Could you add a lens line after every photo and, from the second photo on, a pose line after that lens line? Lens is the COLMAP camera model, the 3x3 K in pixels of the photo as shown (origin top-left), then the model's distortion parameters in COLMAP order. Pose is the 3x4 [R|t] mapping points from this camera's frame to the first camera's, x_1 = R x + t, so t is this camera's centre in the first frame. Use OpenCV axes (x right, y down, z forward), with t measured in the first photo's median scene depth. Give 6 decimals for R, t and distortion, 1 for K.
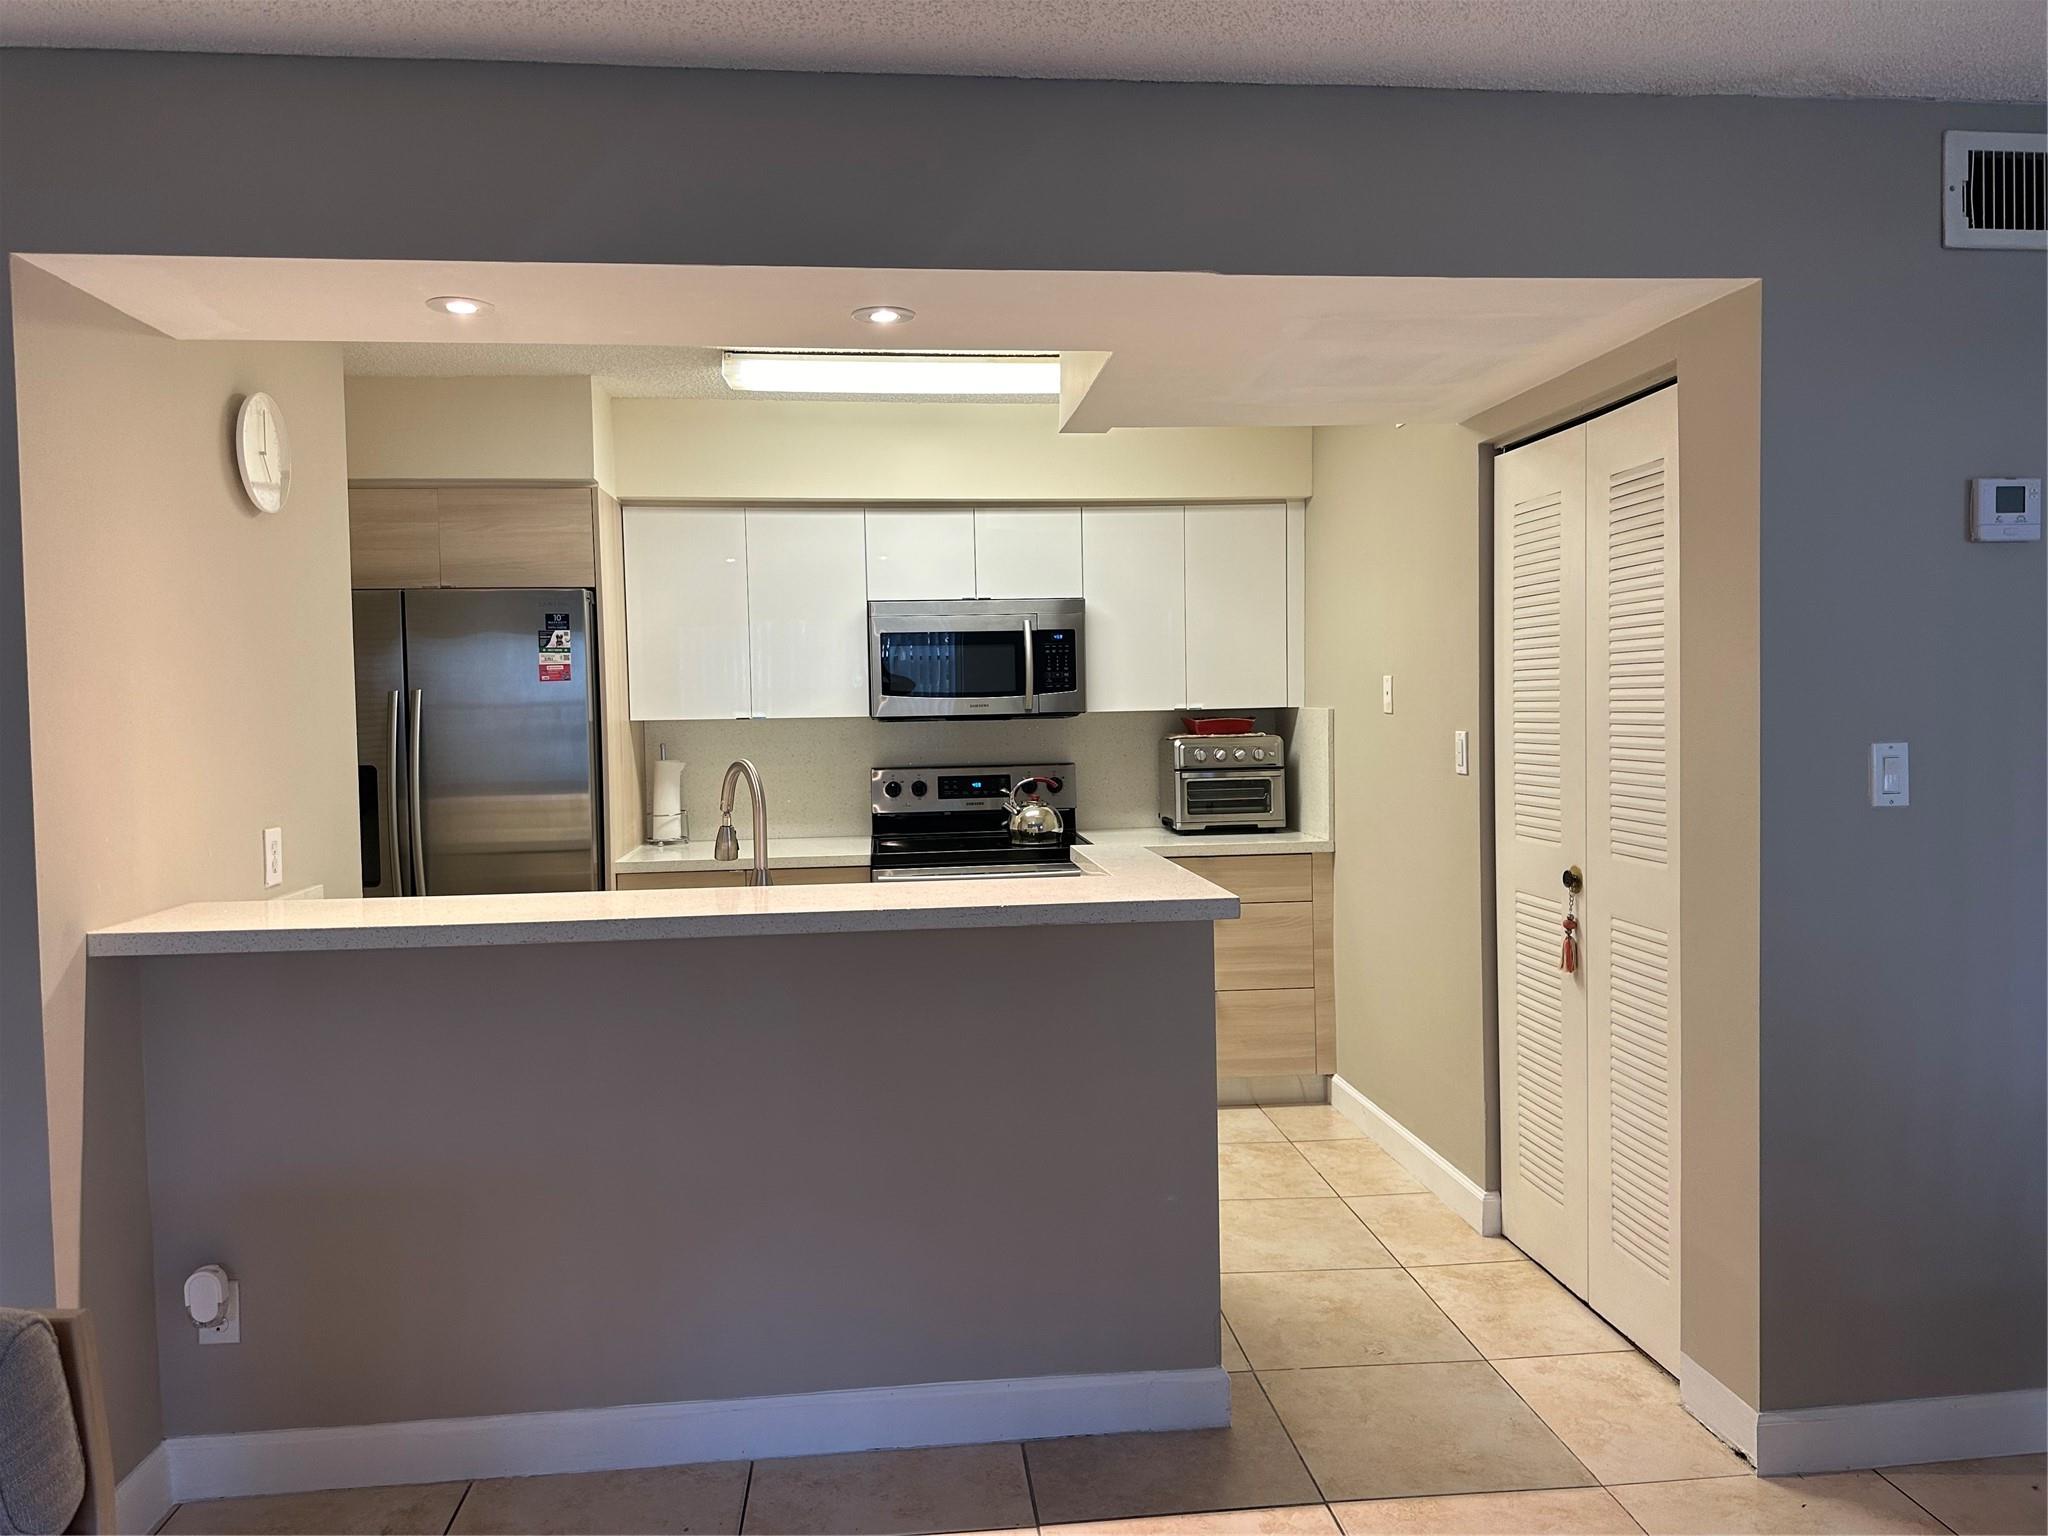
lens RADIAL K [[1438.4, 0, 1026.9], [0, 1438.4, 748.8], [0, 0, 1]] dist [0.070383, -0.081005]
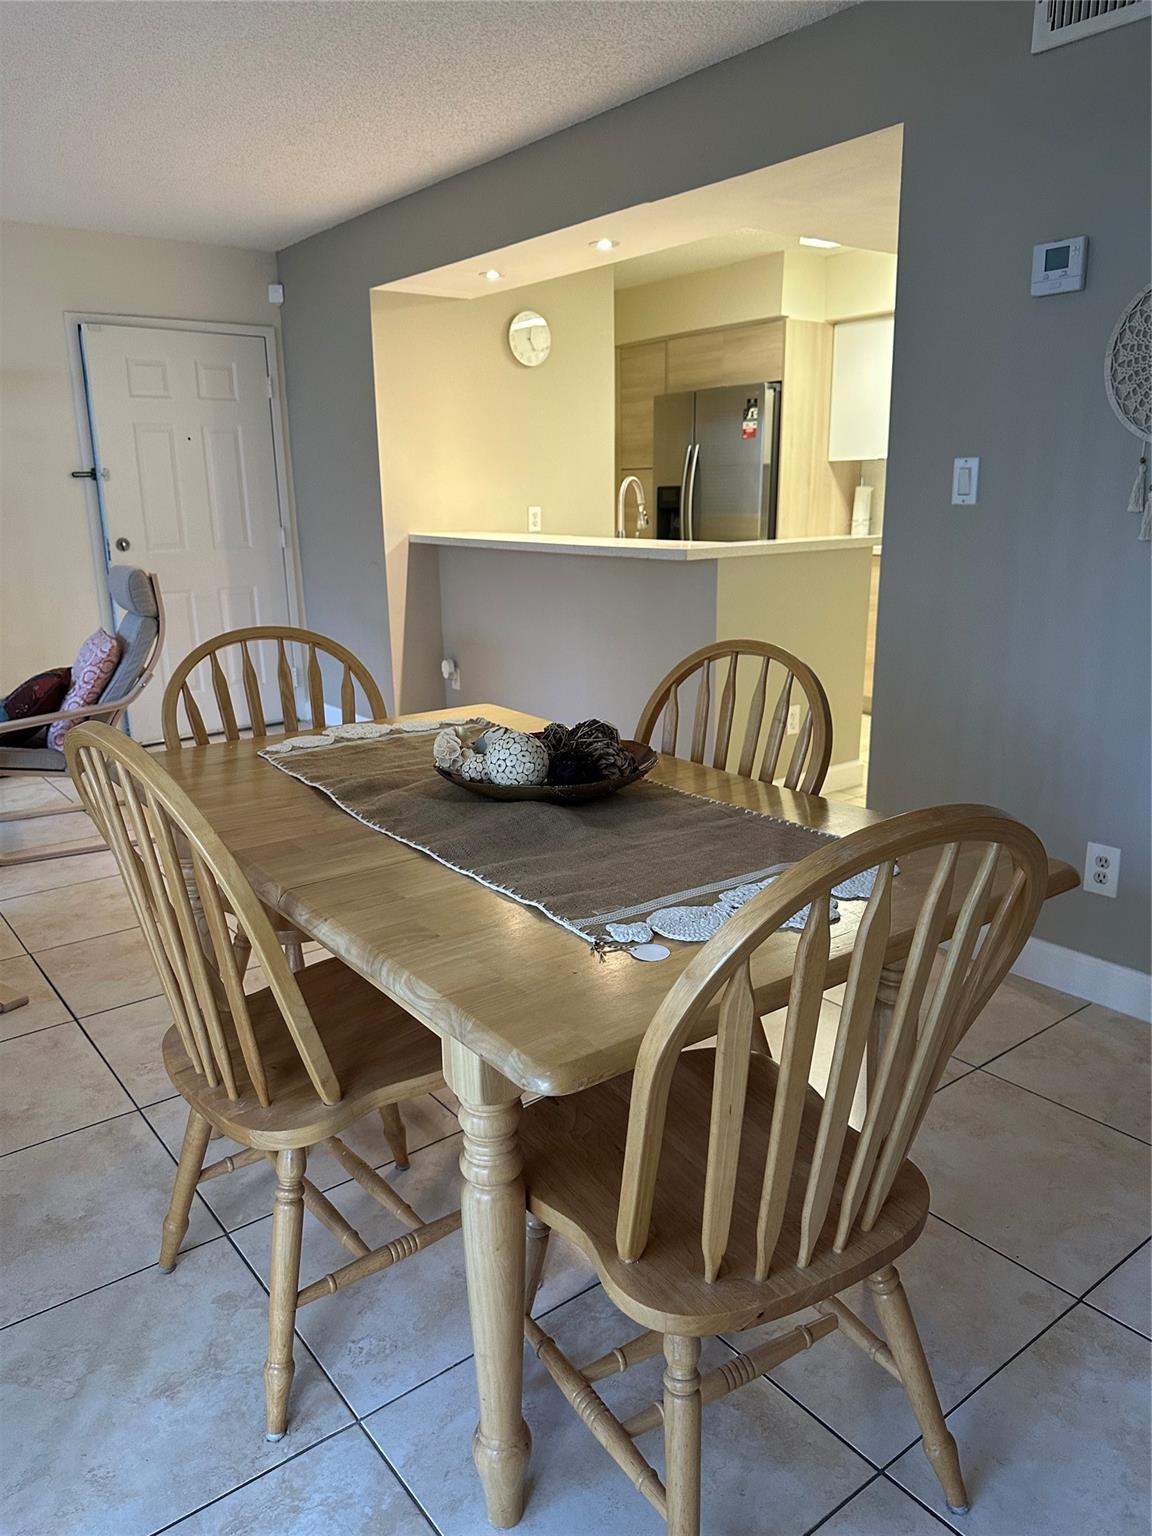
lens RADIAL K [[1070.1, 0, 563.8], [0, 1070.1, 771.8], [0, 0, 1]] dist [0.132186, -0.241023]
pose [[0.518664, 0.226589, -0.824406, 0.698606], [-0.018616, 0.967006, 0.254071, 0.015535], [0.854775, -0.116431, 0.505770, 0.054234]]
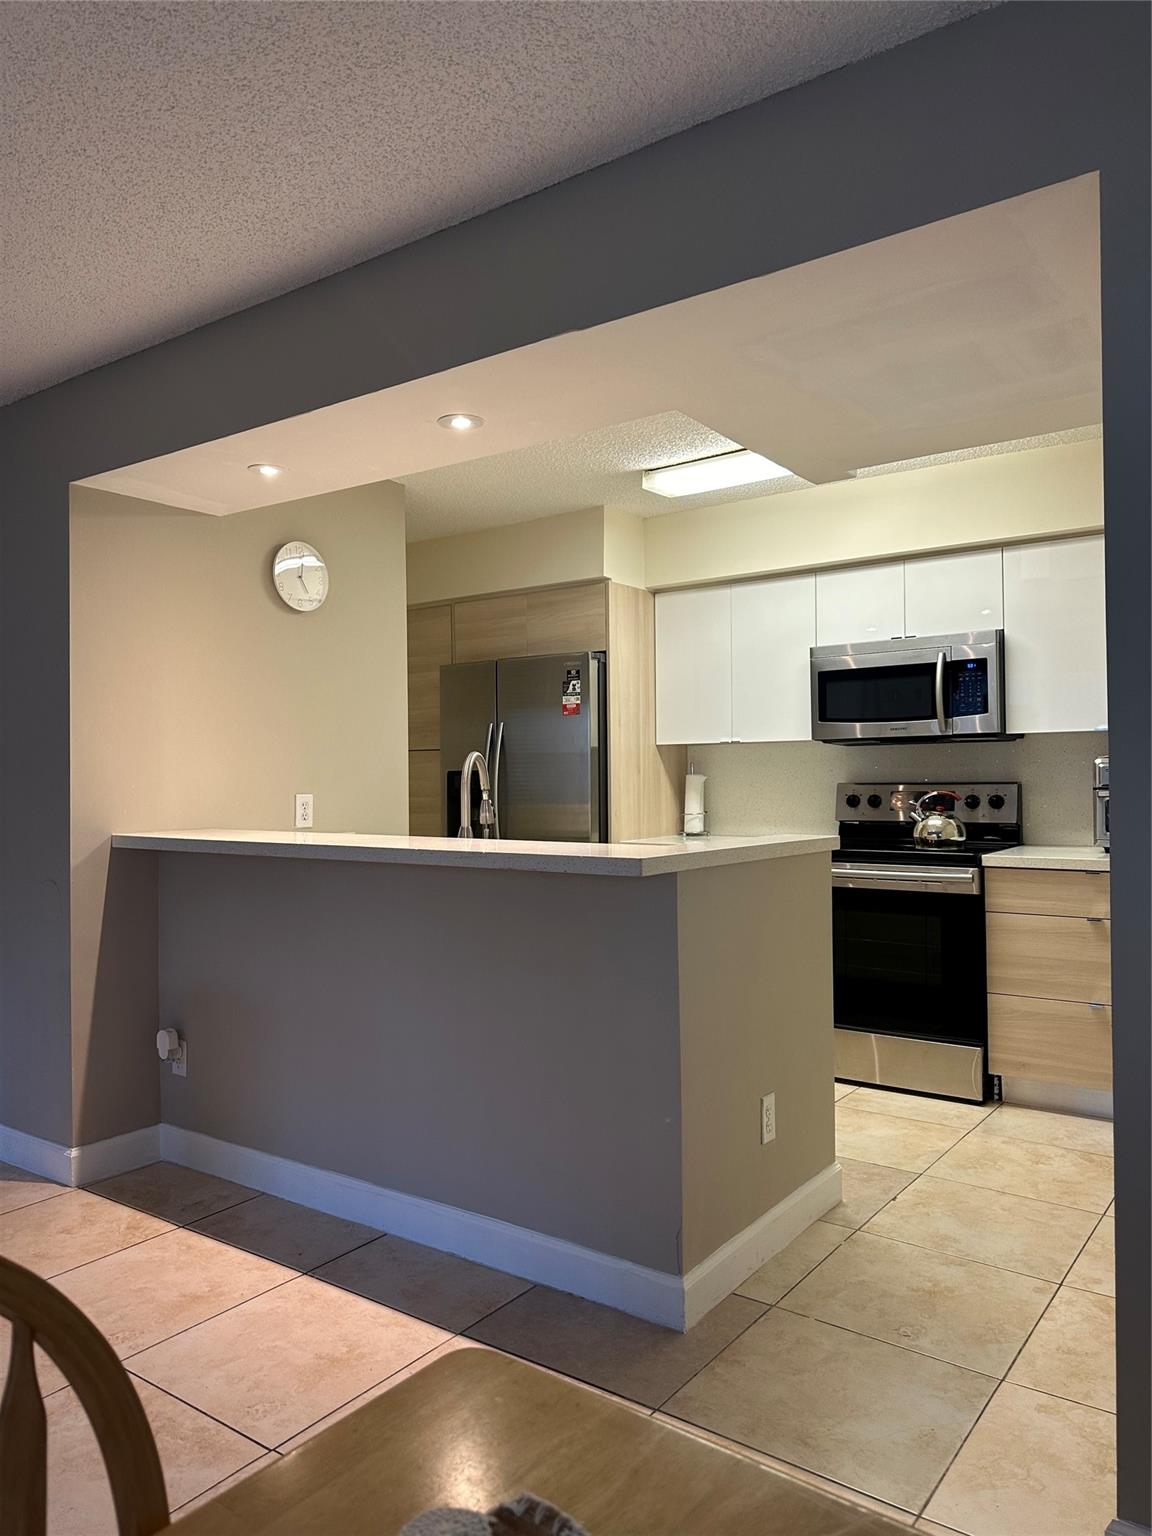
lens RADIAL K [[1070.1, 0, 563.8], [0, 1070.1, 771.8], [0, 0, 1]] dist [0.132186, -0.241023]
pose [[0.741025, 0.006330, -0.671447, 0.361826], [-0.024342, 0.999552, -0.017441, 0.027124], [0.671036, 0.029269, 0.740847, 0.170095]]
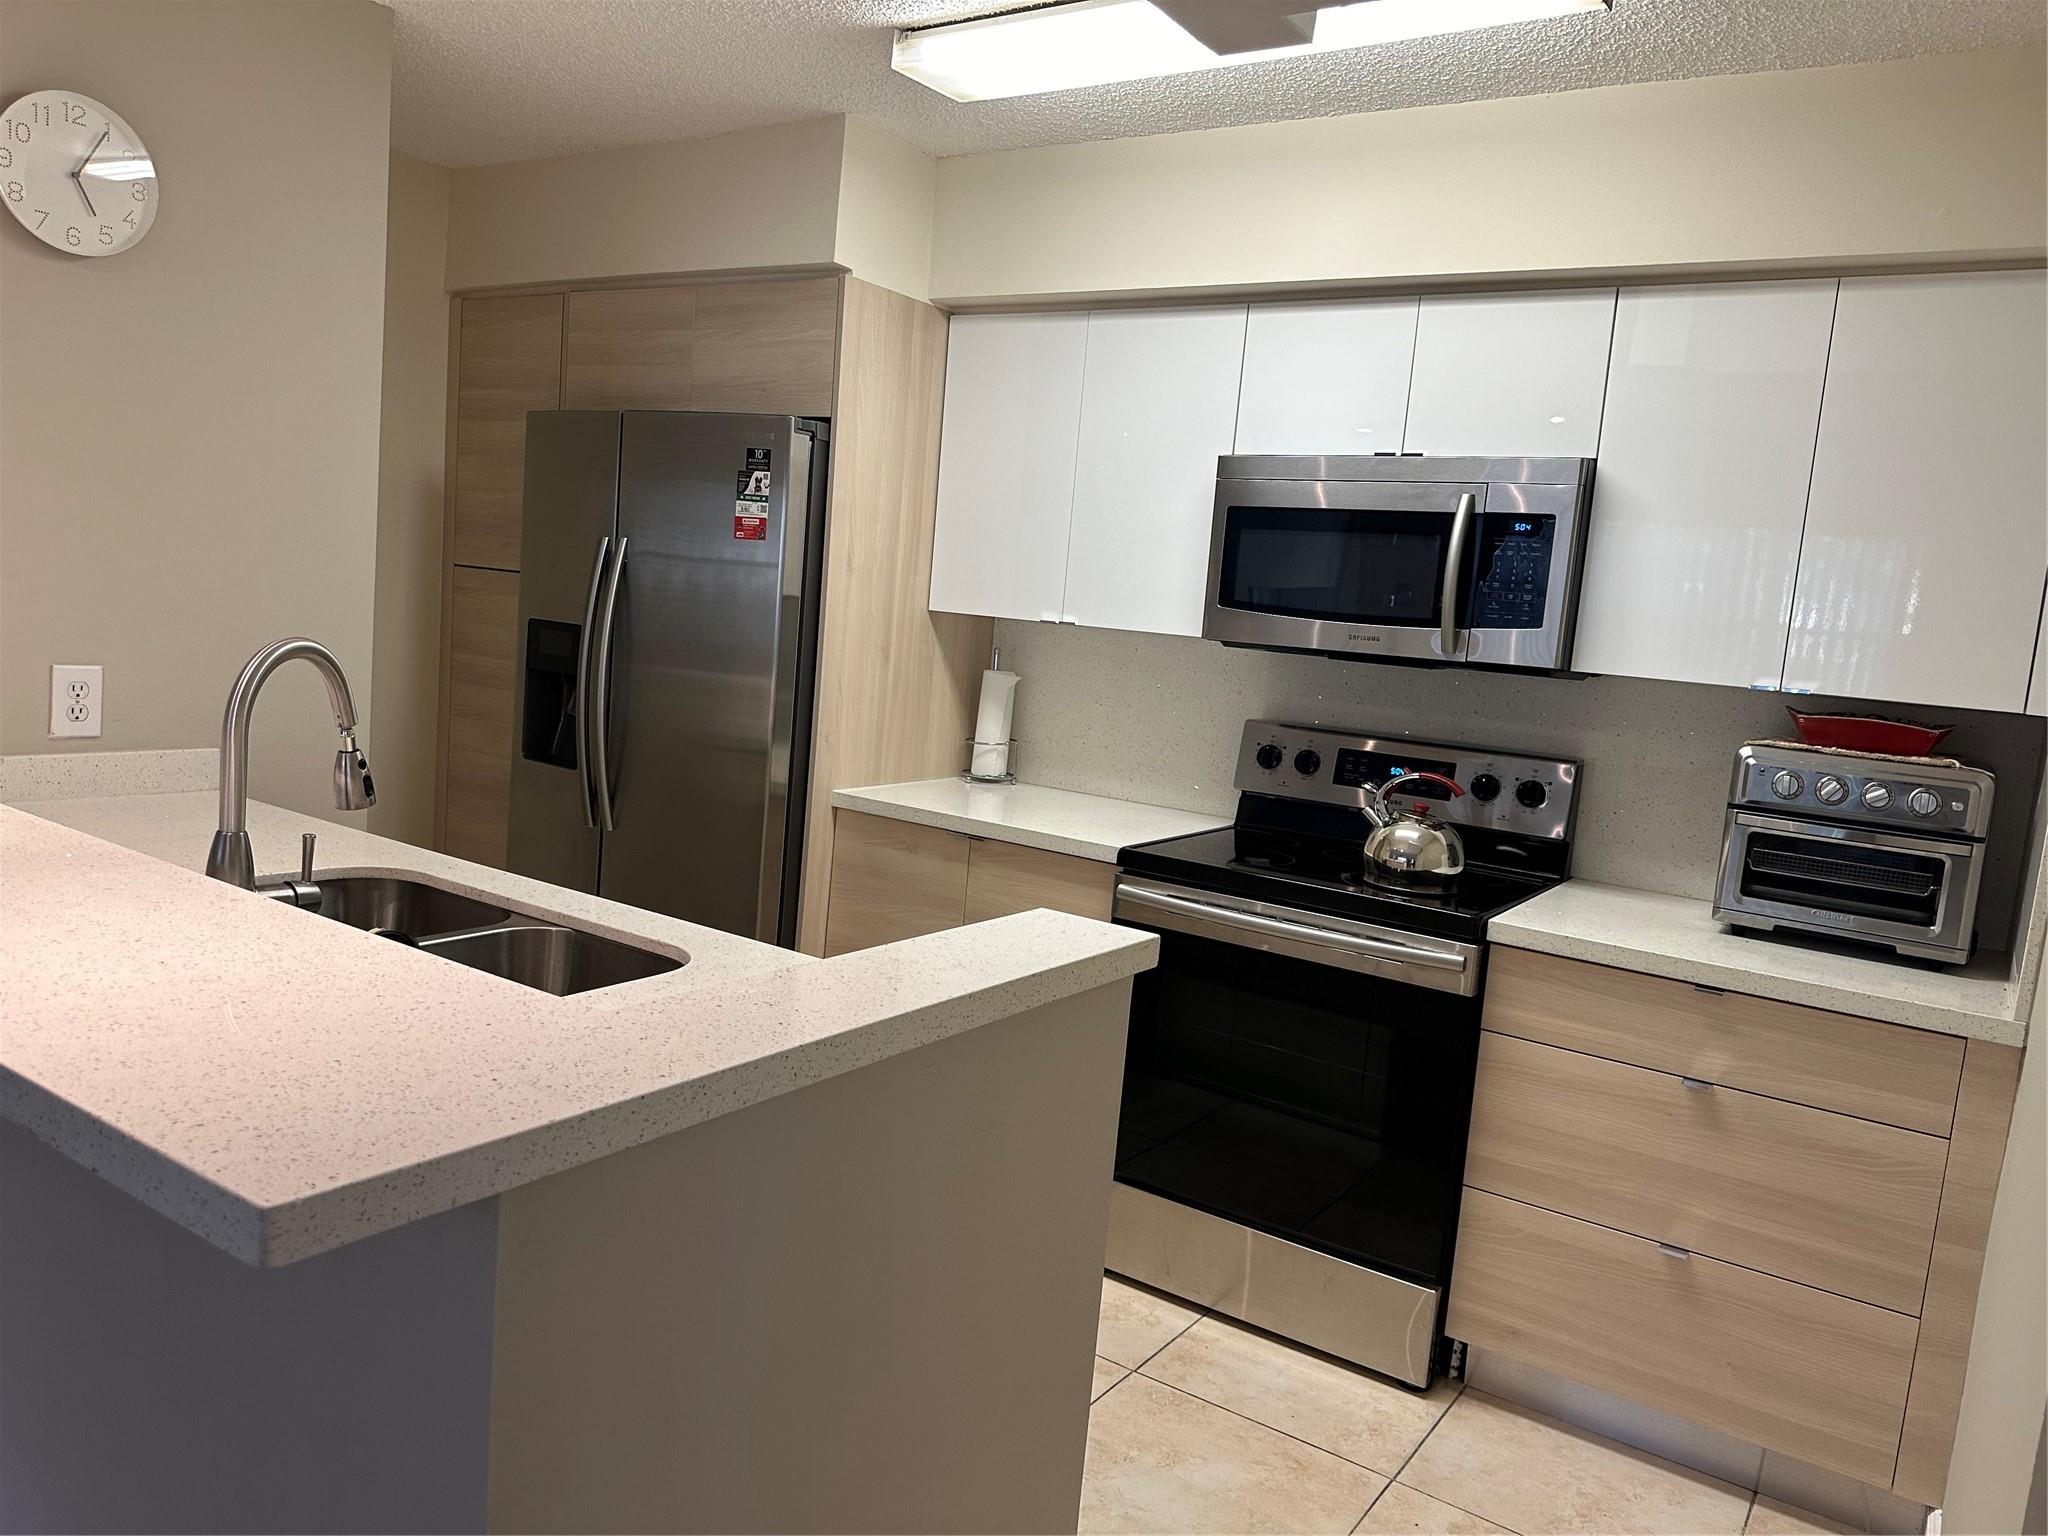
lens RADIAL K [[1454.6, 0, 1024.0], [0, 1454.6, 768.0], [0, 0, 1]] dist [0.112823, -0.138775]
pose [[0.765969, 0.159625, -0.622745, 0.247511], [-0.120267, 0.987162, 0.105107, -0.024178], [0.631528, -0.005613, 0.775333, 0.451839]]
